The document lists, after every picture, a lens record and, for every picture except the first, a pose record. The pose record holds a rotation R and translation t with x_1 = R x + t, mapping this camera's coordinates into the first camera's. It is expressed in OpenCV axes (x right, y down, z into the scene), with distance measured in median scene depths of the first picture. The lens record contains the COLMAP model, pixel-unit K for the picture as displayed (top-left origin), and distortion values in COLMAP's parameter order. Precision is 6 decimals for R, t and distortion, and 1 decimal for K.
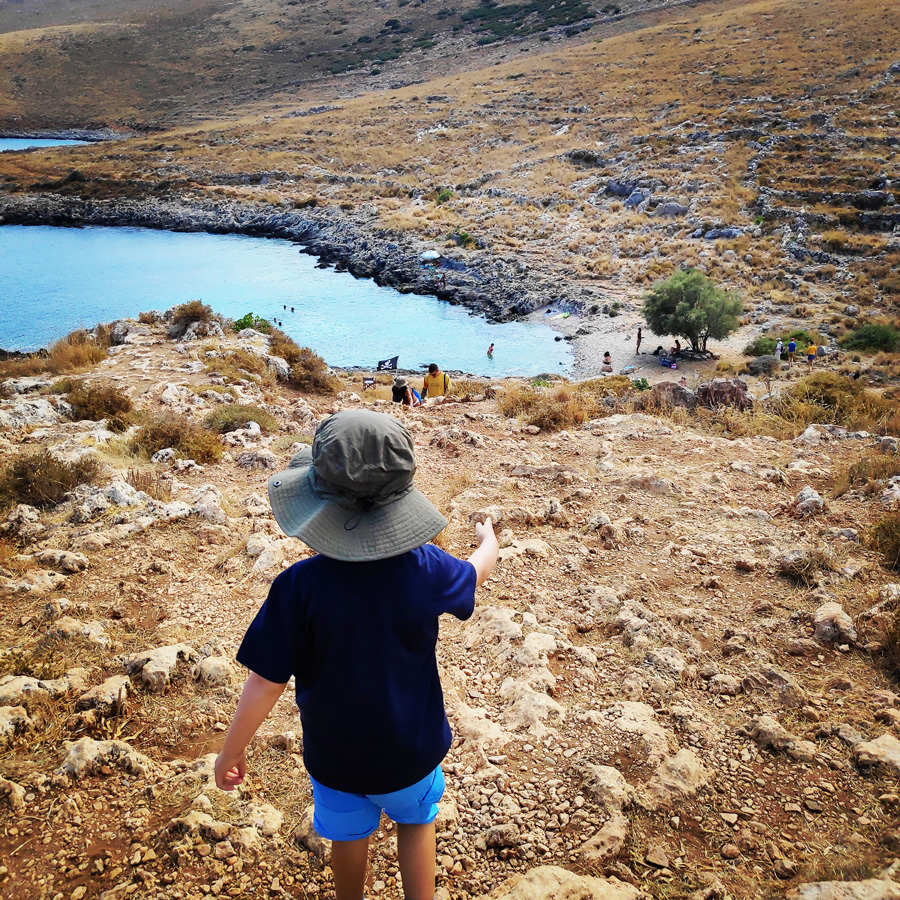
lens RADIAL K [[825.8, 0, 443.2], [0, 825.8, 437.7], [0, 0, 1]] dist [0.015950, -0.067622]
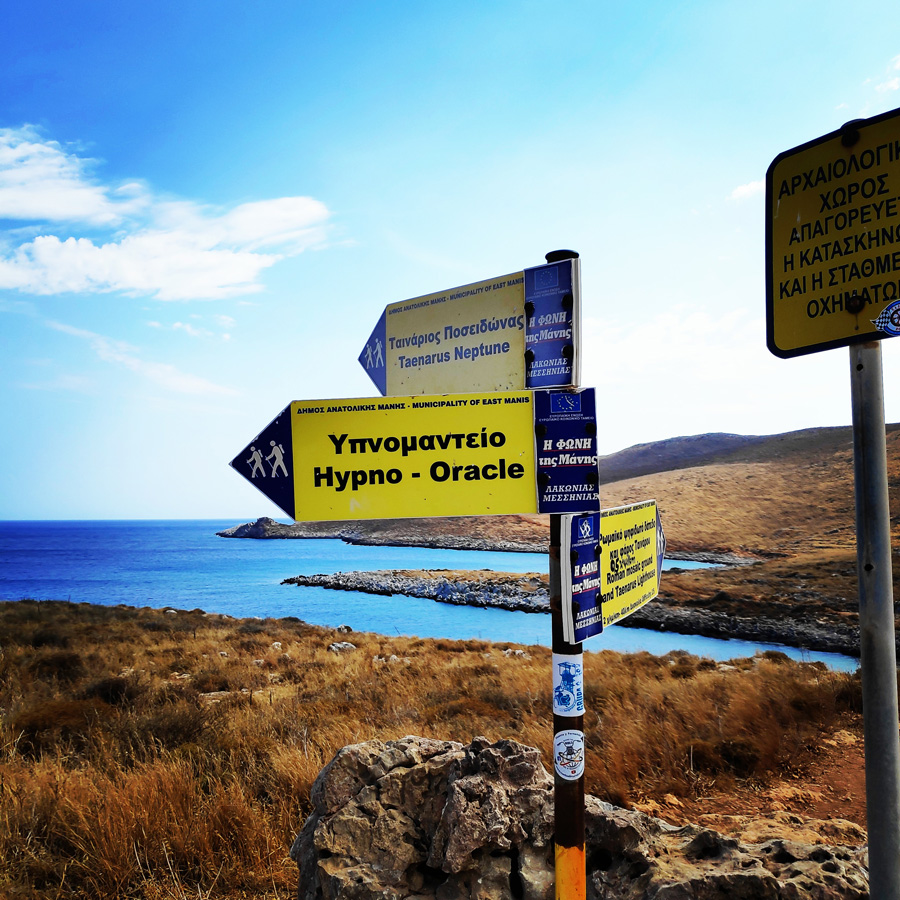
lens RADIAL K [[823.1, 0, 435.7], [0, 823.1, 450.9], [0, 0, 1]] dist [0.101815, -0.378182]
pose [[0.770332, -0.050640, -0.635629, 0.001902], [-0.247357, 0.895047, -0.371086, 0.039115], [0.587710, 0.443086, 0.676958, -0.138422]]
